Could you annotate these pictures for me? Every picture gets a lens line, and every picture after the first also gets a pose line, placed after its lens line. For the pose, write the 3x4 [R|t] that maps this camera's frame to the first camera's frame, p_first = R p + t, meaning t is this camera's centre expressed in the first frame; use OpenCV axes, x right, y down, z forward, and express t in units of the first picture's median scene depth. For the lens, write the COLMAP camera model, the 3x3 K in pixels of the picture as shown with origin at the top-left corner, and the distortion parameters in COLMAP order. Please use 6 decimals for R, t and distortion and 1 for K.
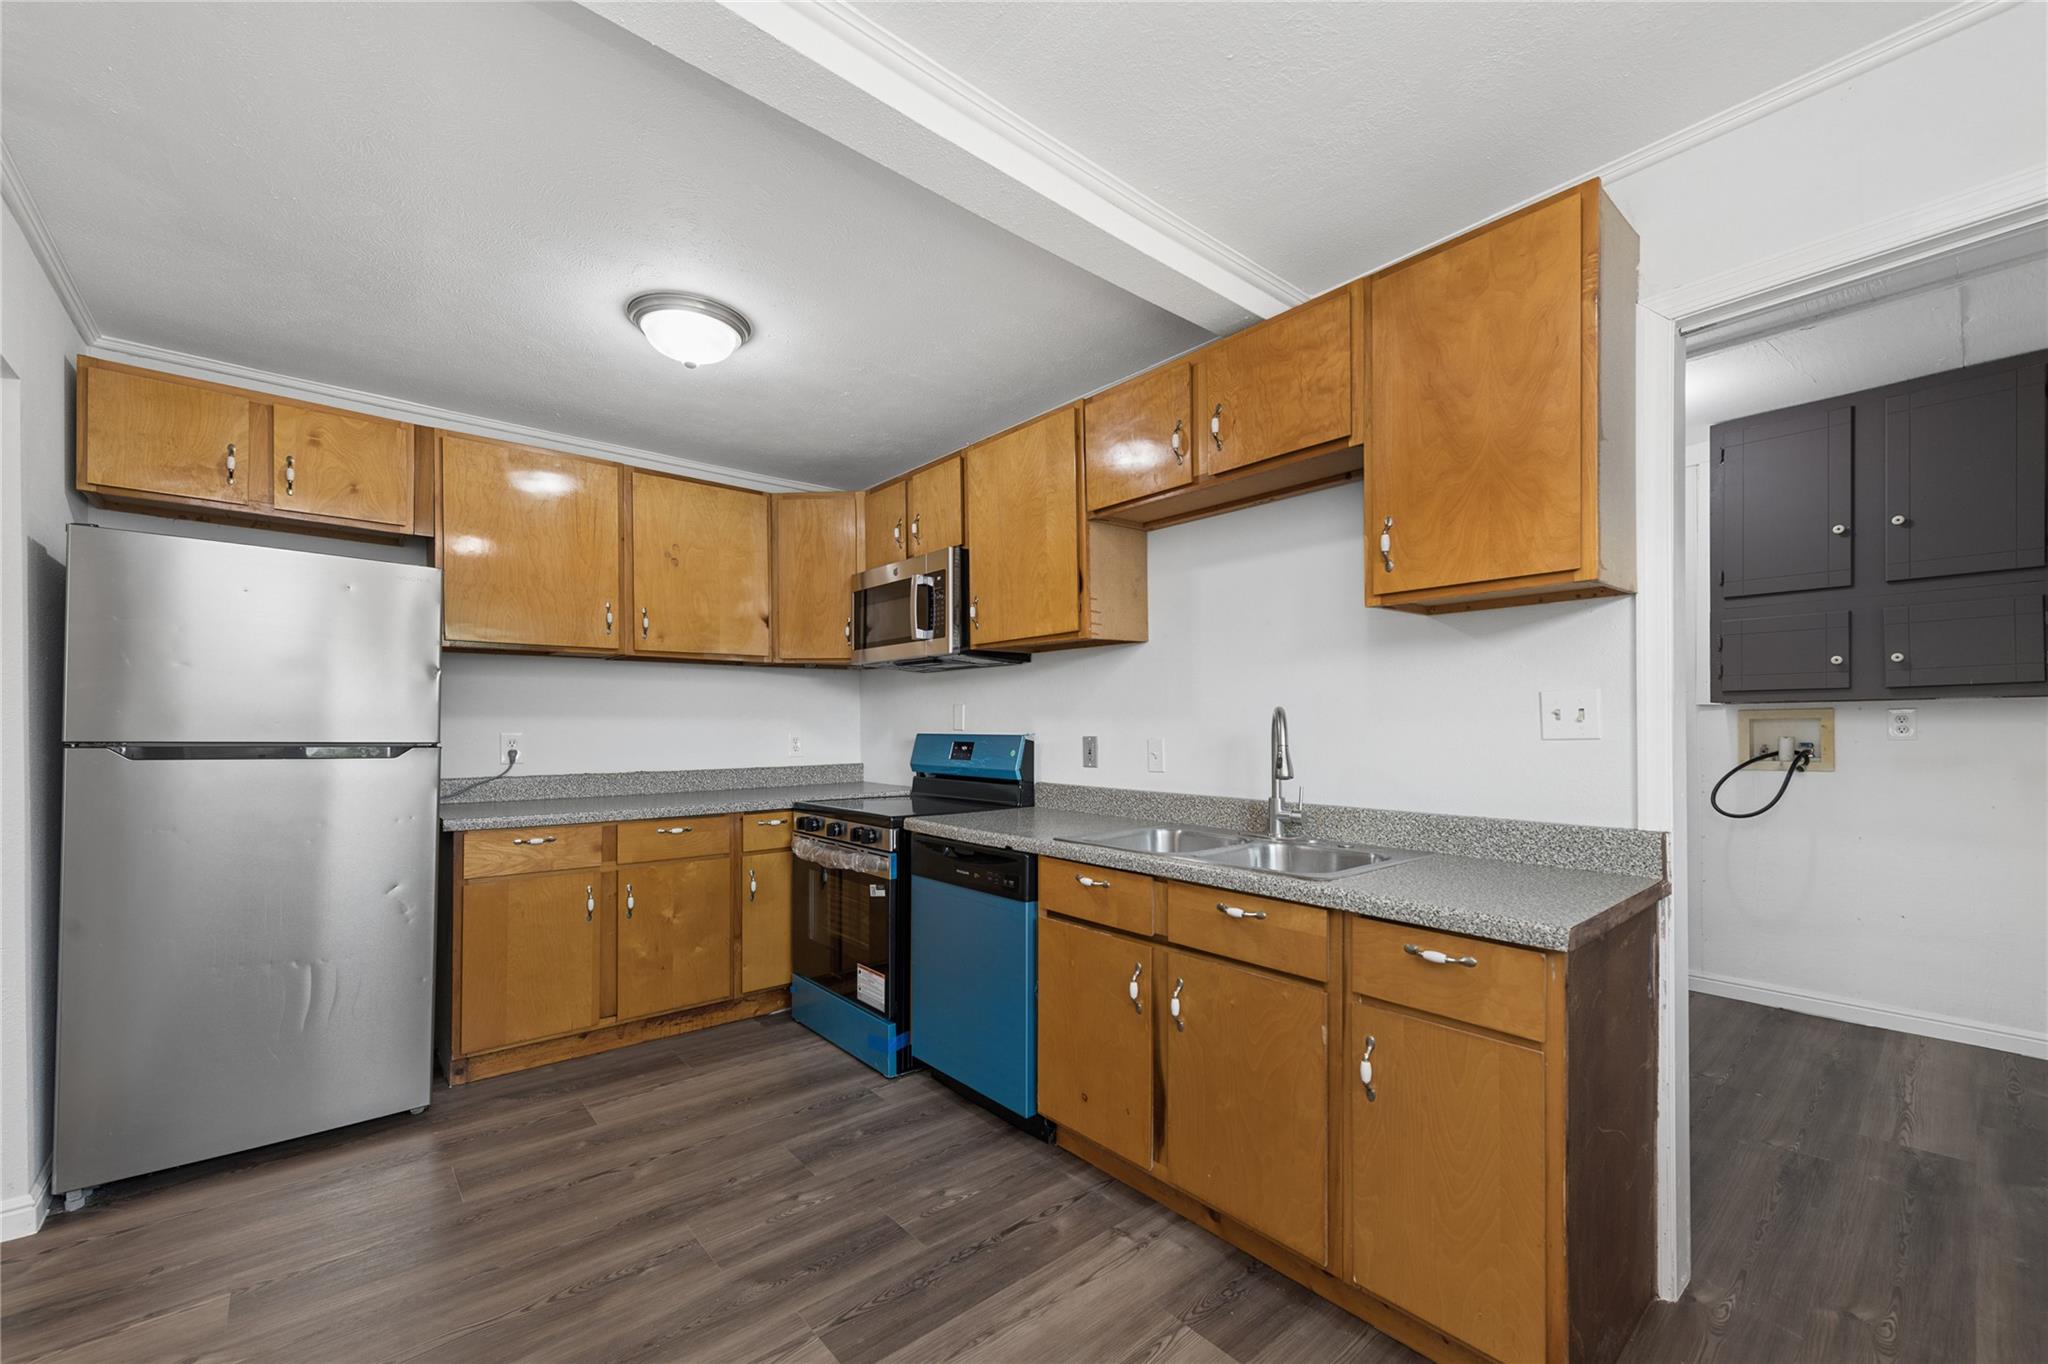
lens RADIAL K [[816.3, 0, 1028.4], [0, 816.3, 728.2], [0, 0, 1]] dist [0.015418, -0.000206]
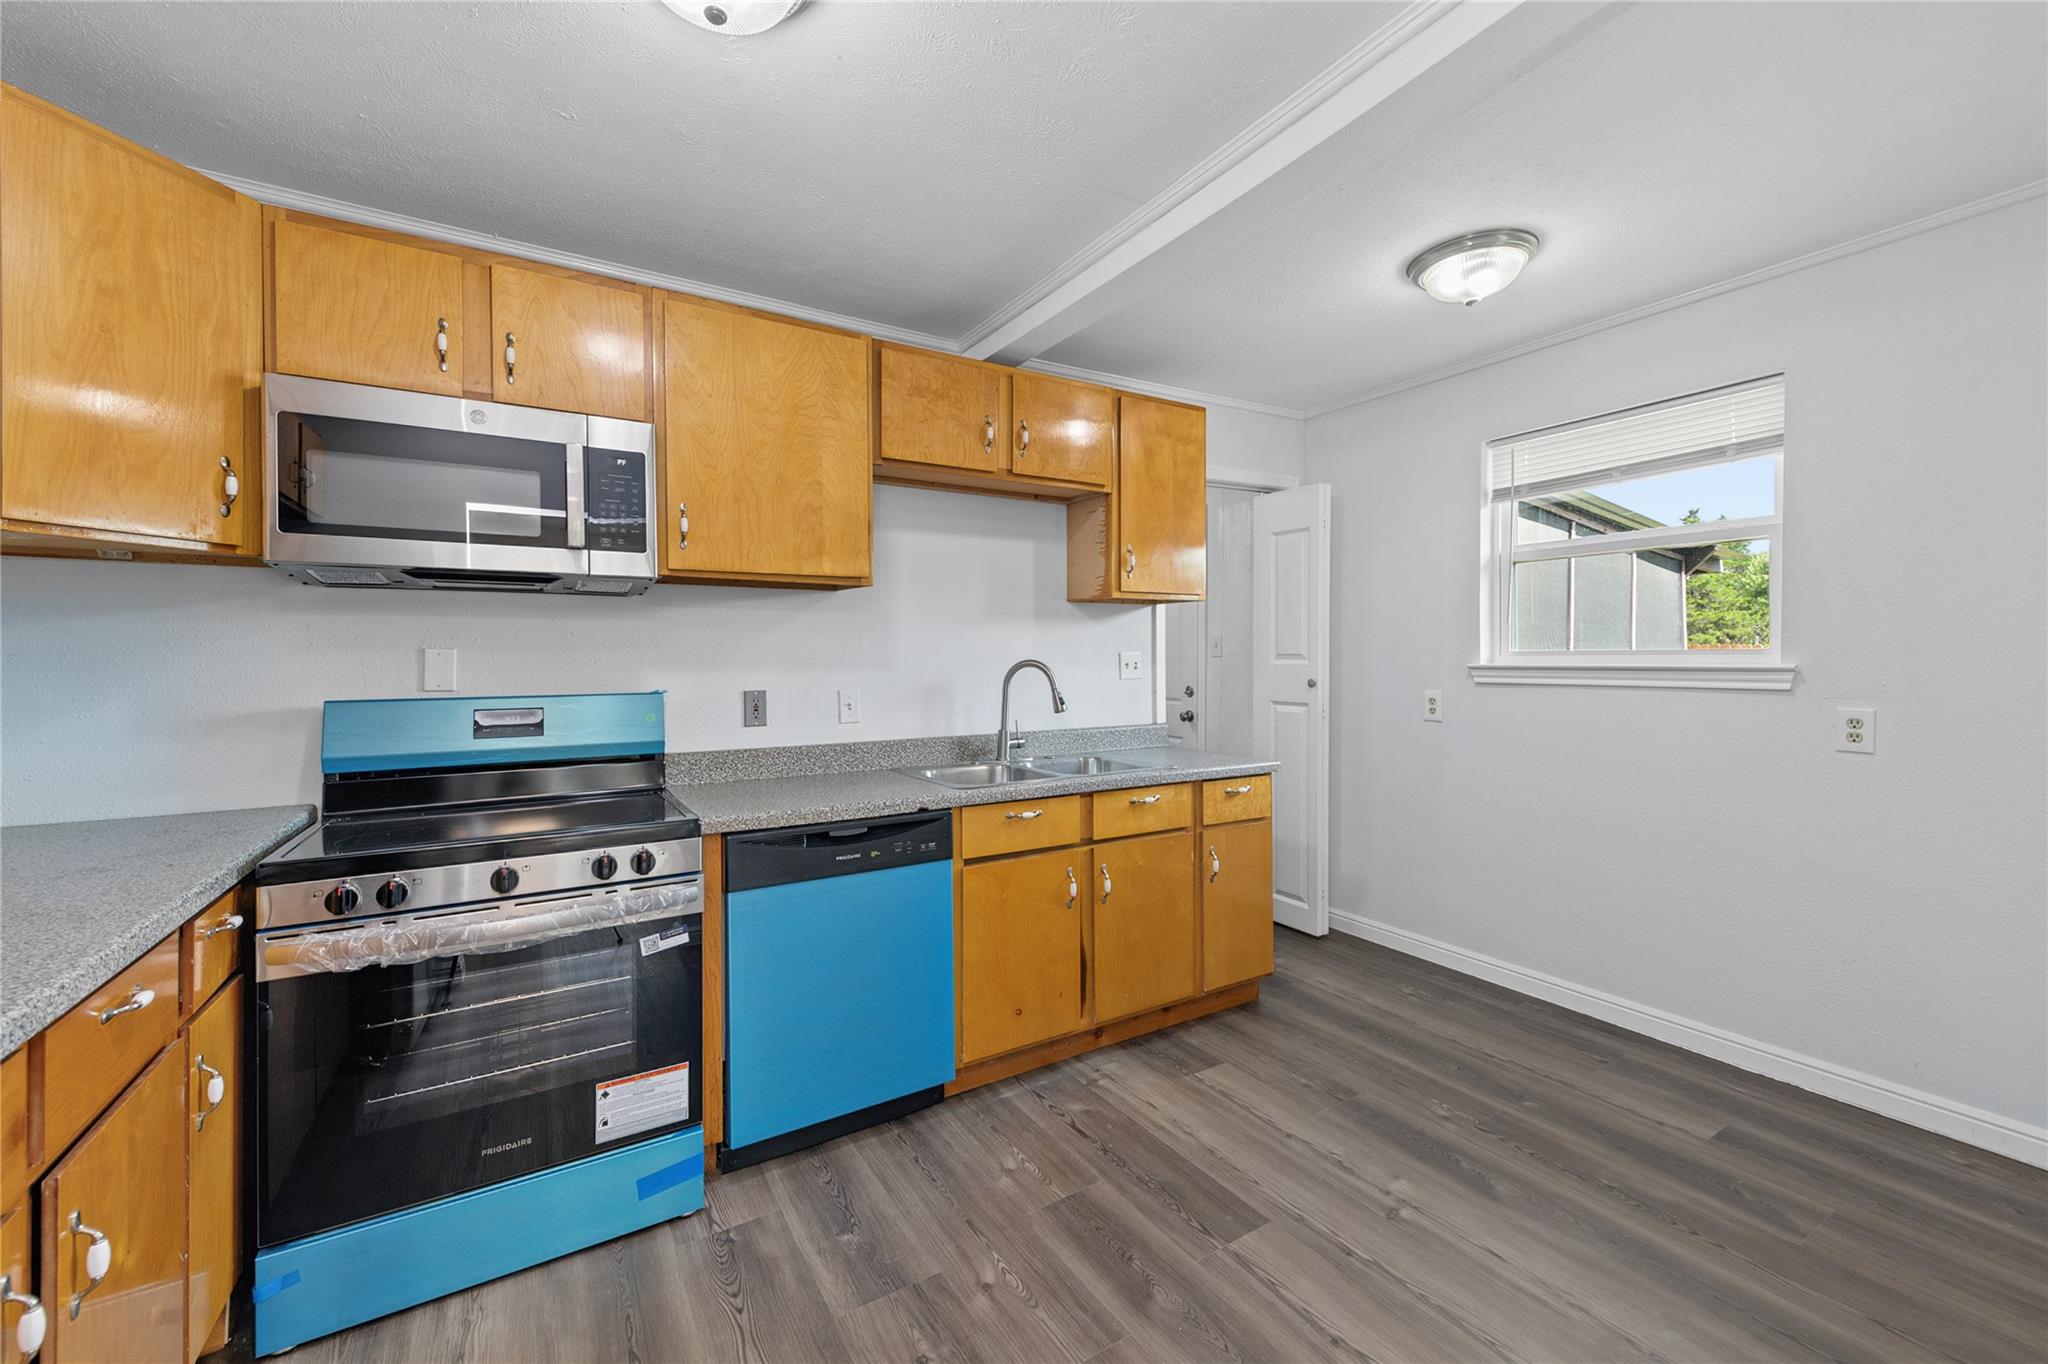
lens RADIAL K [[816.3, 0, 1021.9], [0, 816.3, 662.1], [0, 0, 1]] dist [0.015418, -0.000206]
pose [[0.162566, -0.000836, 0.986697, -1.014635], [0.012031, 0.999927, -0.001135, -0.021369], [-0.986624, 0.012055, 0.162565, 0.803138]]
